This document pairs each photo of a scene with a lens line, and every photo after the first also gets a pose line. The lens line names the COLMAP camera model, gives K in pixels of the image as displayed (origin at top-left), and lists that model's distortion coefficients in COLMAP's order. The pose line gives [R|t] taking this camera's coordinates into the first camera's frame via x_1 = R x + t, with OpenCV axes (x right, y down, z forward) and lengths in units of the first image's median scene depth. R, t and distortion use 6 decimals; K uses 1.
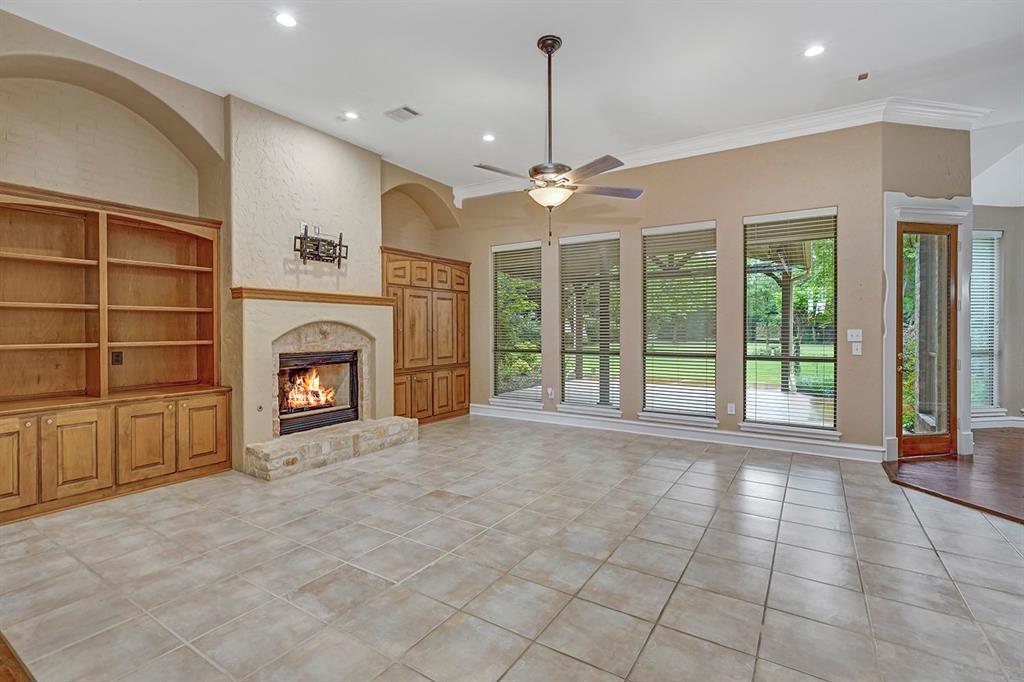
lens RADIAL K [[463.9, 0, 503.7], [0, 463.9, 331.6], [0, 0, 1]] dist [-0.007711, 0.004443]
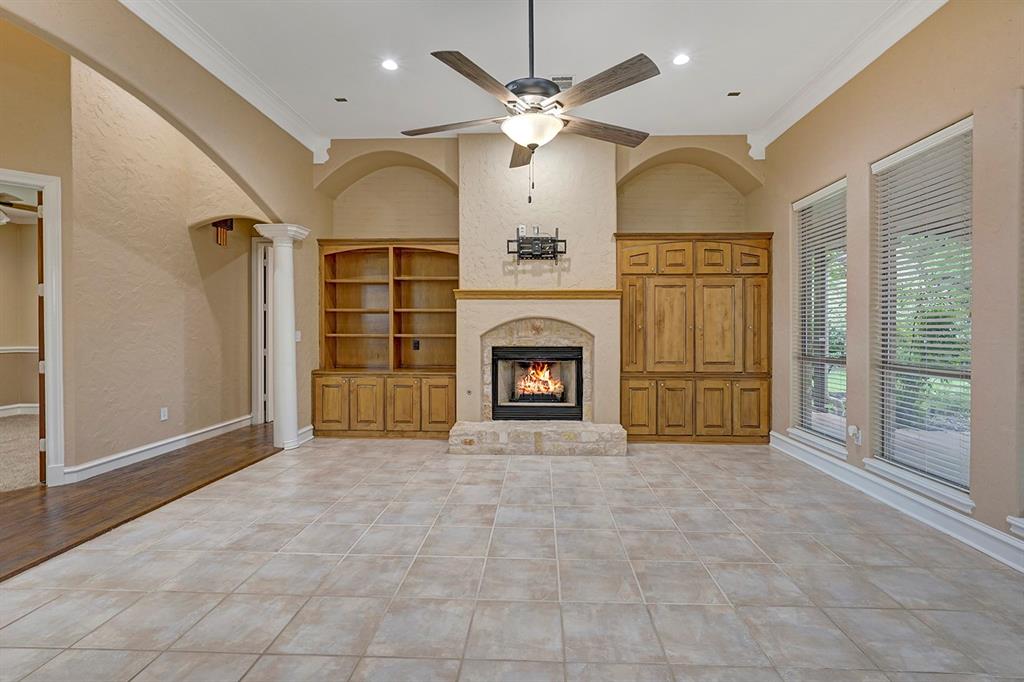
lens RADIAL K [[463.9, 0, 528.2], [0, 463.9, 338.5], [0, 0, 1]] dist [-0.007711, 0.004443]
pose [[0.524088, 0.023752, -0.851333, 0.532855], [-0.008158, 0.999705, 0.022870, 0.000502], [0.851625, -0.005041, 0.524127, 0.487665]]
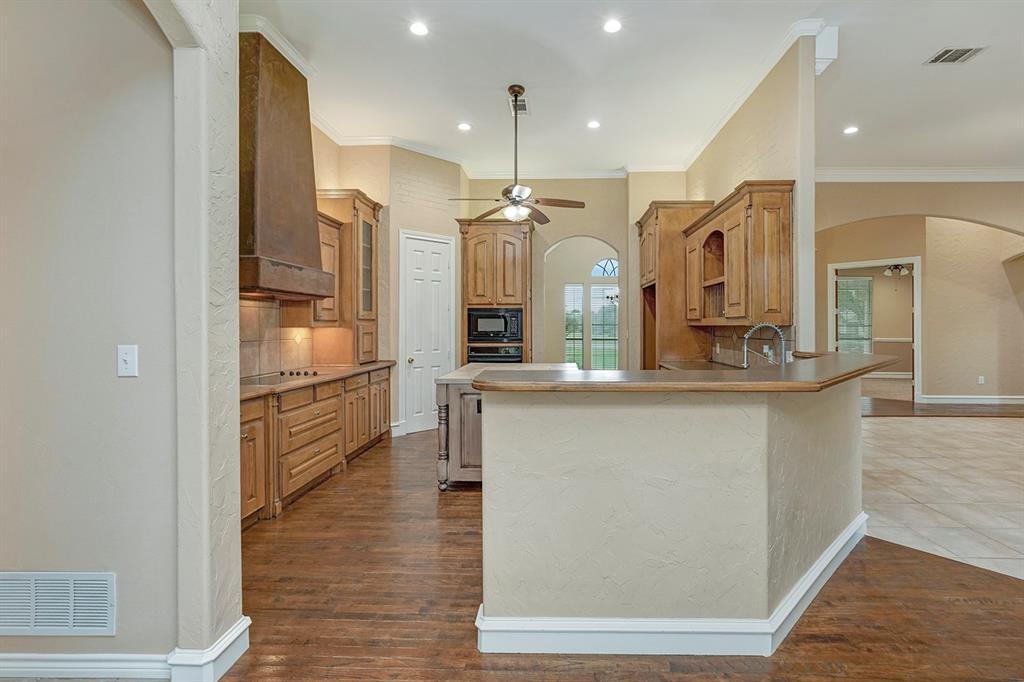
lens RADIAL K [[463.9, 0, 527.6], [0, 463.9, 318.1], [0, 0, 1]] dist [-0.007711, 0.004443]
pose [[-0.858974, -0.003630, -0.512006, 1.539276], [0.000401, 0.999970, -0.007762, -0.014856], [0.512018, -0.006873, -0.858947, 0.944267]]
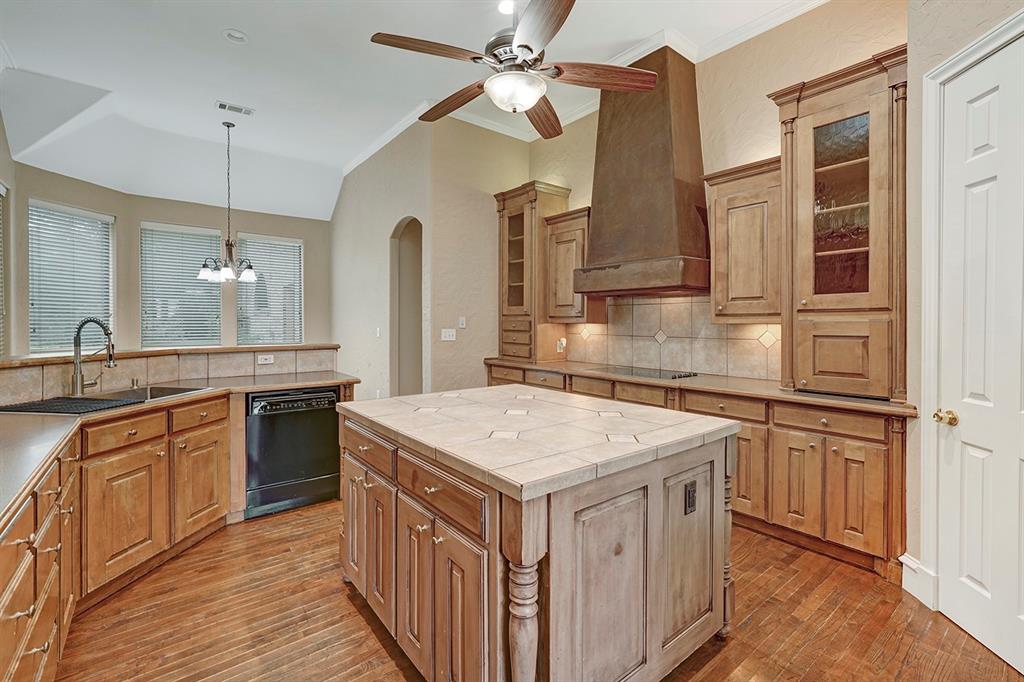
lens RADIAL K [[463.9, 0, 518.4], [0, 463.9, 323.8], [0, 0, 1]] dist [-0.007711, 0.004443]
pose [[0.324178, 0.000080, 0.945996, 0.593892], [0.003617, 0.999993, -0.001324, -0.003023], [-0.945989, 0.003851, 0.324176, -0.085951]]
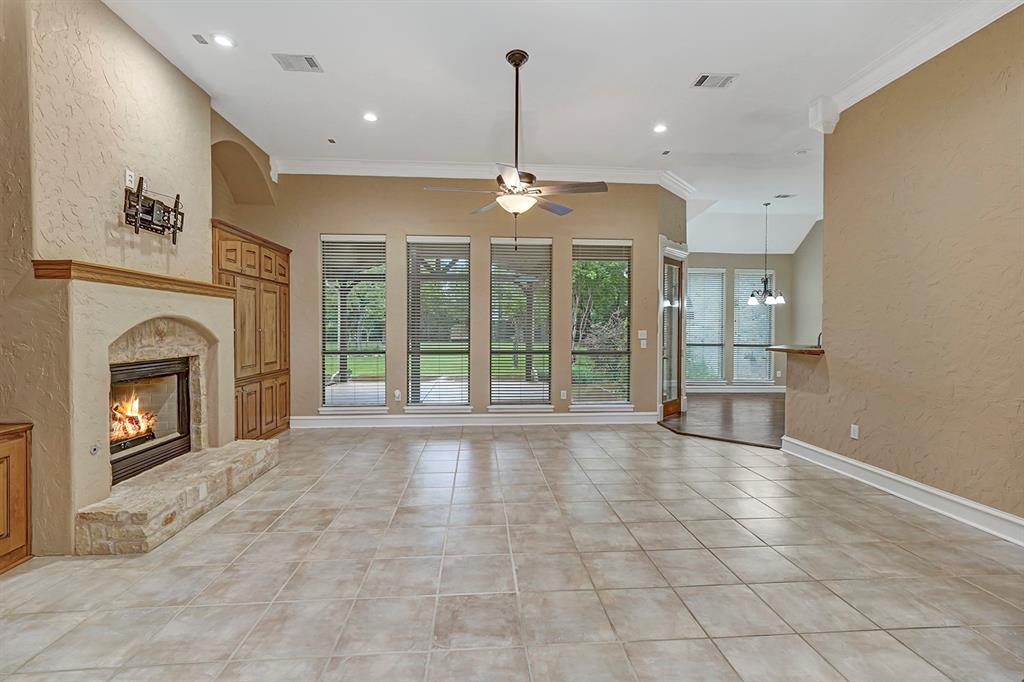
lens RADIAL K [[463.9, 0, 505.8], [0, 463.9, 343.5], [0, 0, 1]] dist [-0.007711, 0.004443]
pose [[0.795574, -0.012615, 0.605726, -0.436397], [-0.004201, 0.999644, 0.026336, -0.003337], [-0.605842, -0.023497, 0.795238, 0.130262]]
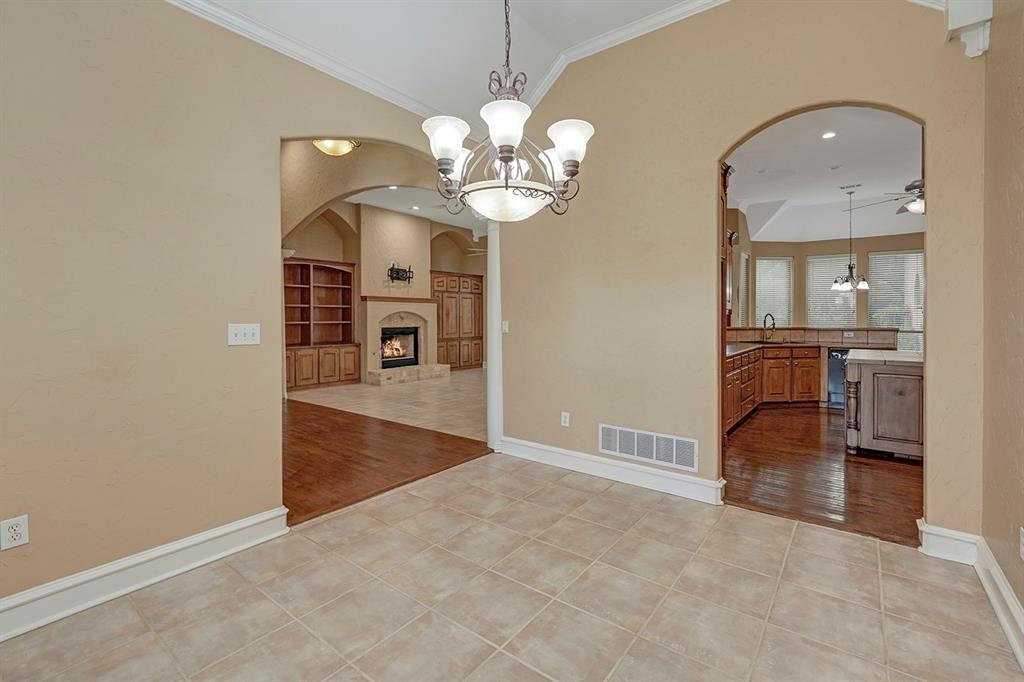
lens RADIAL K [[463.9, 0, 507.5], [0, 463.9, 322.7], [0, 0, 1]] dist [-0.007711, 0.004443]
pose [[0.996635, 0.002810, -0.081914, 0.232570], [-0.002202, 0.999969, 0.007513, 0.008423], [0.081933, -0.007307, 0.996611, -0.984021]]
